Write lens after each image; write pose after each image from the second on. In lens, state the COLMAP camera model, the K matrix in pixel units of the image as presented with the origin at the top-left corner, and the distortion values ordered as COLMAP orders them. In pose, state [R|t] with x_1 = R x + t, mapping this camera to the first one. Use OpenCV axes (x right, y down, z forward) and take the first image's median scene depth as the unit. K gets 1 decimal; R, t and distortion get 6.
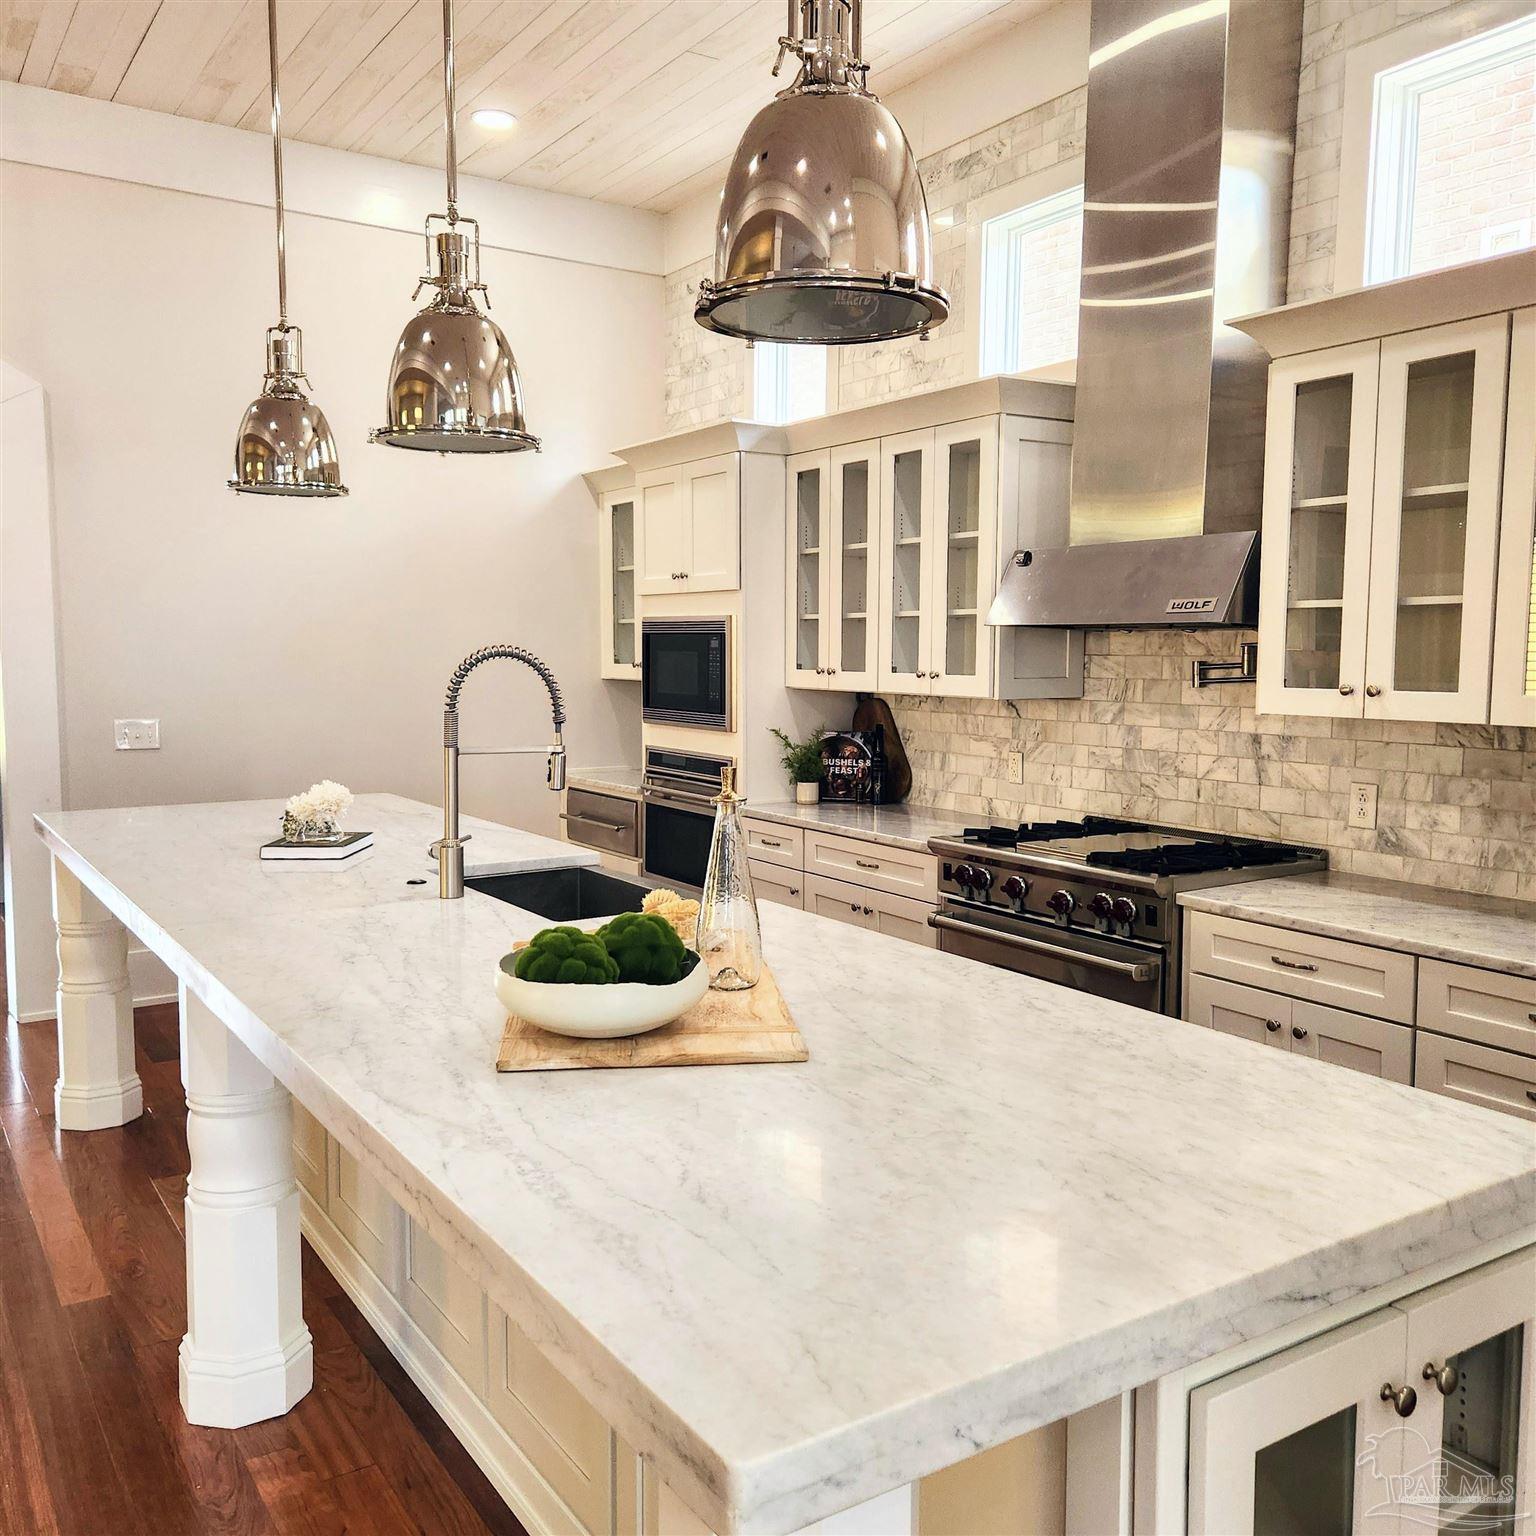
lens RADIAL K [[1376.4, 0, 767.1], [0, 1376.4, 767.3], [0, 0, 1]] dist [0.077728, -0.050963]
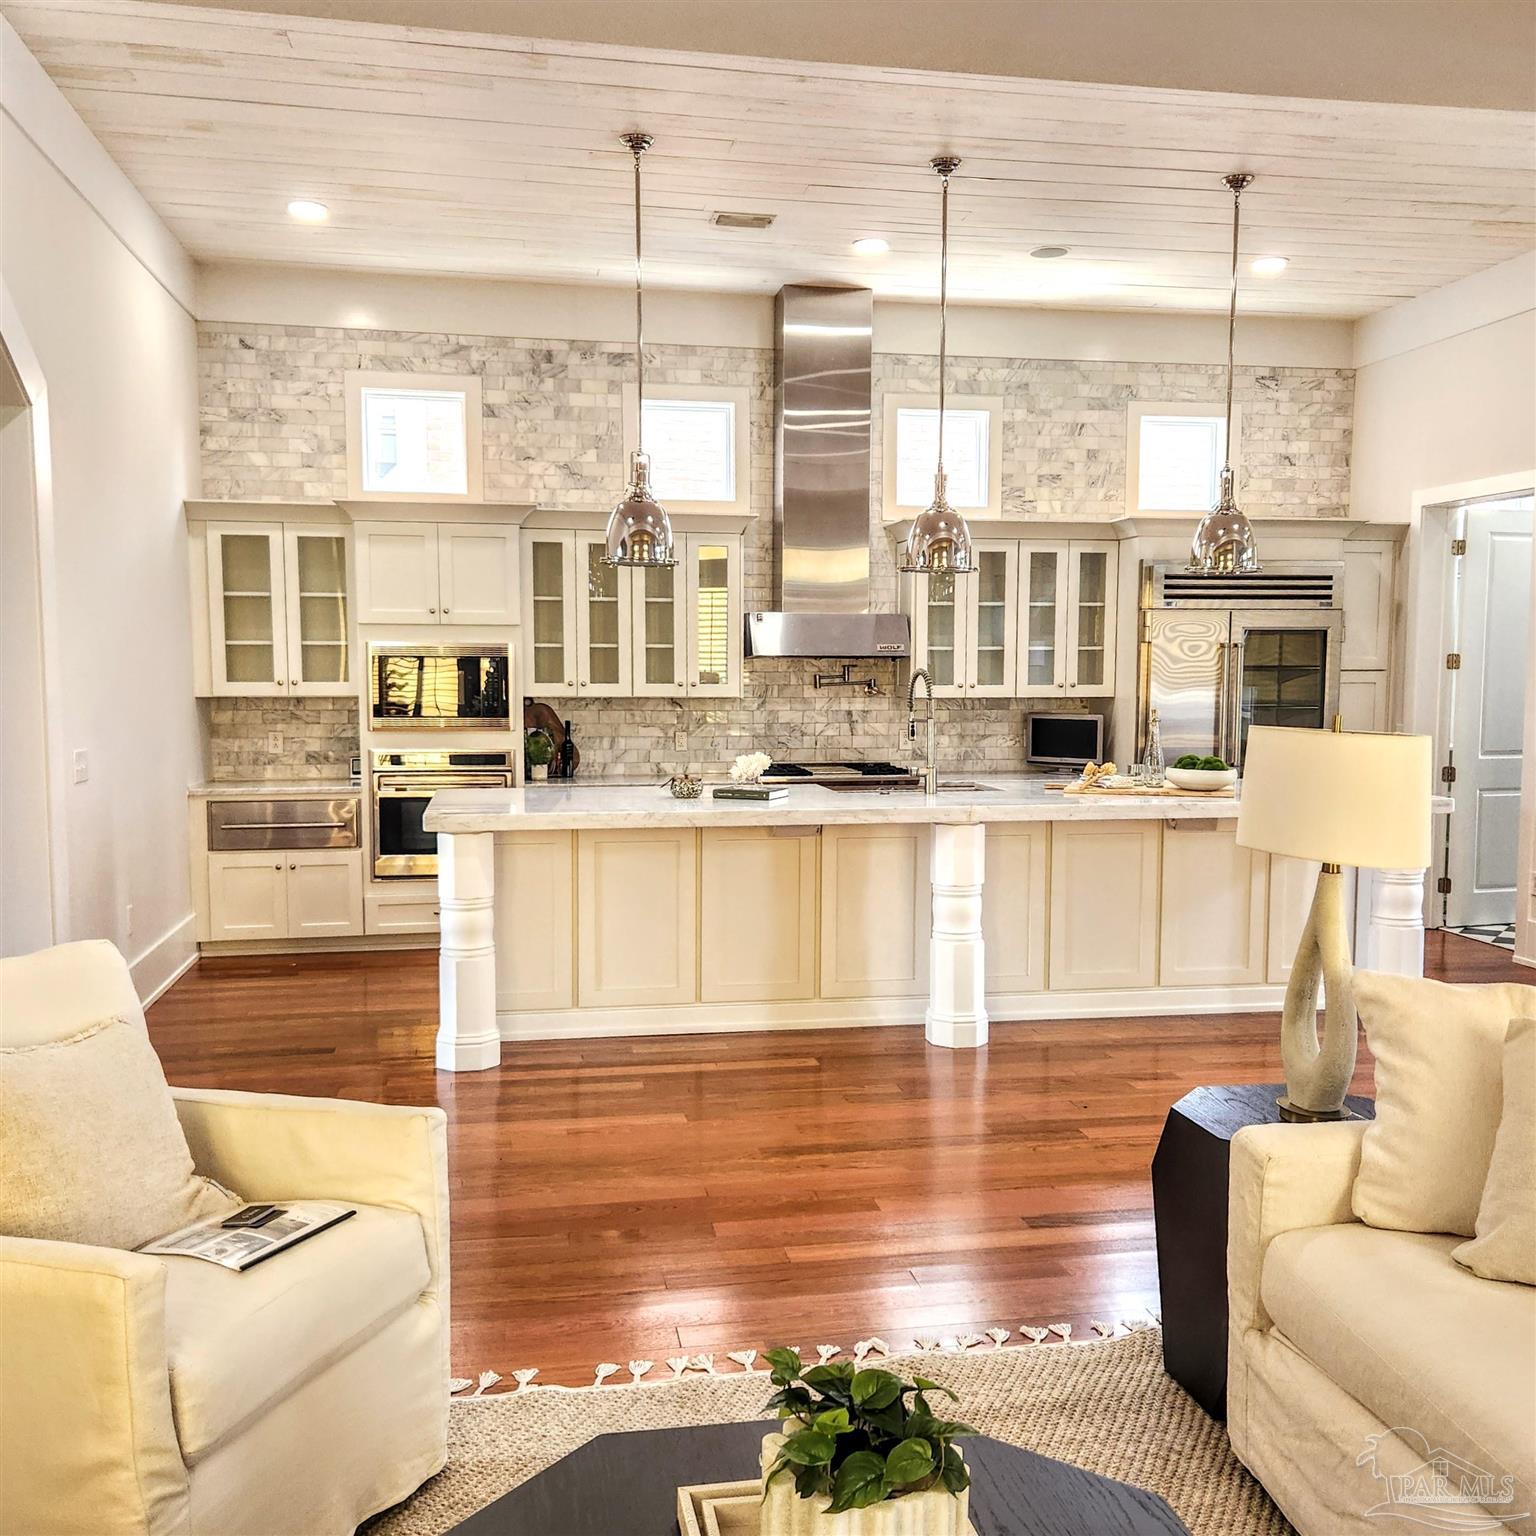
lens RADIAL K [[1480.1, 0, 770.7], [0, 1480.1, 774.5], [0, 0, 1]] dist [0.087946, 0.000000]
pose [[0.389668, -0.071574, 0.918170, -1.558290], [0.081485, 0.995745, 0.043039, -0.030833], [-0.917343, 0.058046, 0.393842, 0.247921]]
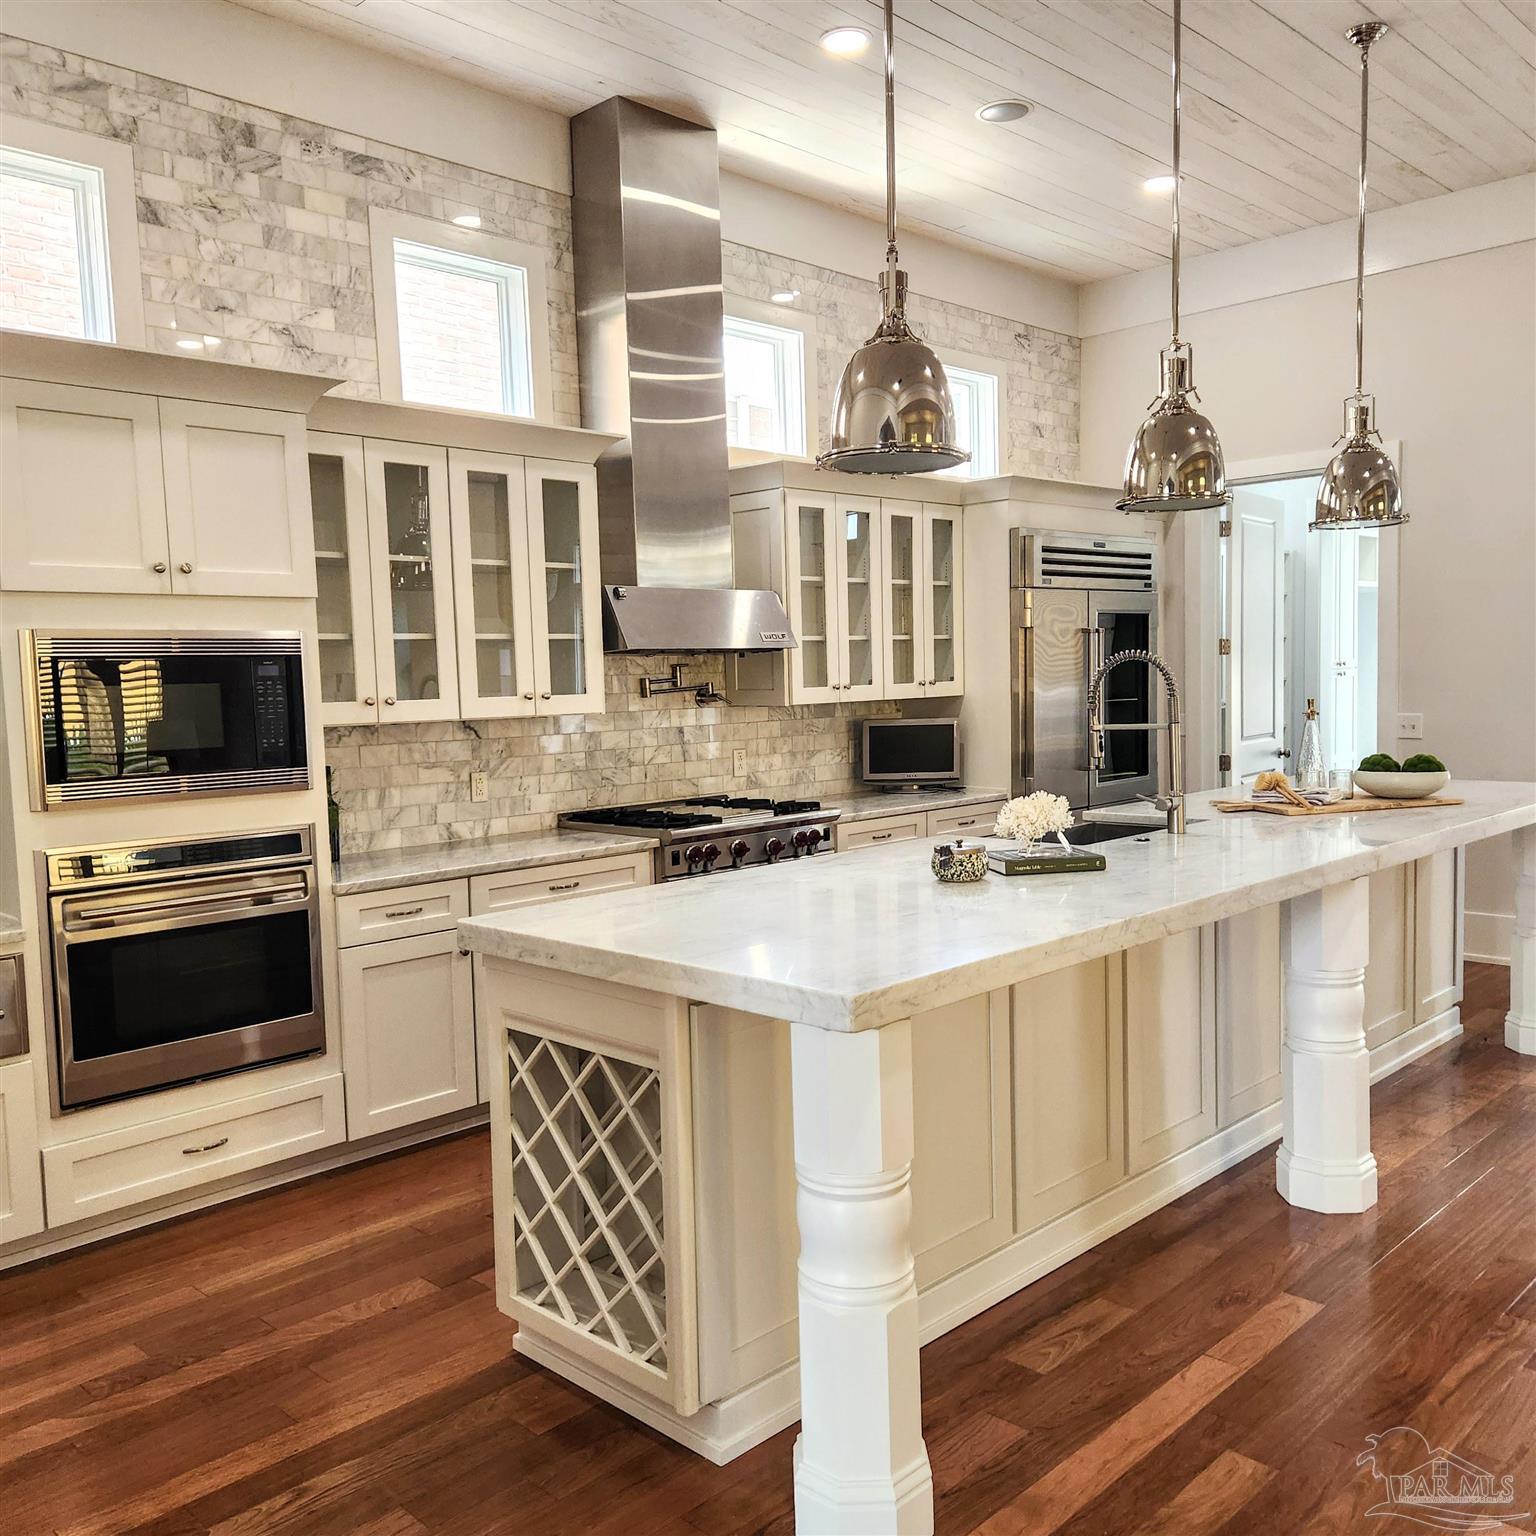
lens RADIAL K [[1376.4, 0, 771.8], [0, 1376.4, 770.5], [0, 0, 1]] dist [0.077728, -0.050963]
pose [[-0.207191, -0.068857, 0.975874, -0.996391], [0.113677, 0.989068, 0.093923, -0.095970], [-0.971673, 0.130394, -0.197099, 1.116891]]
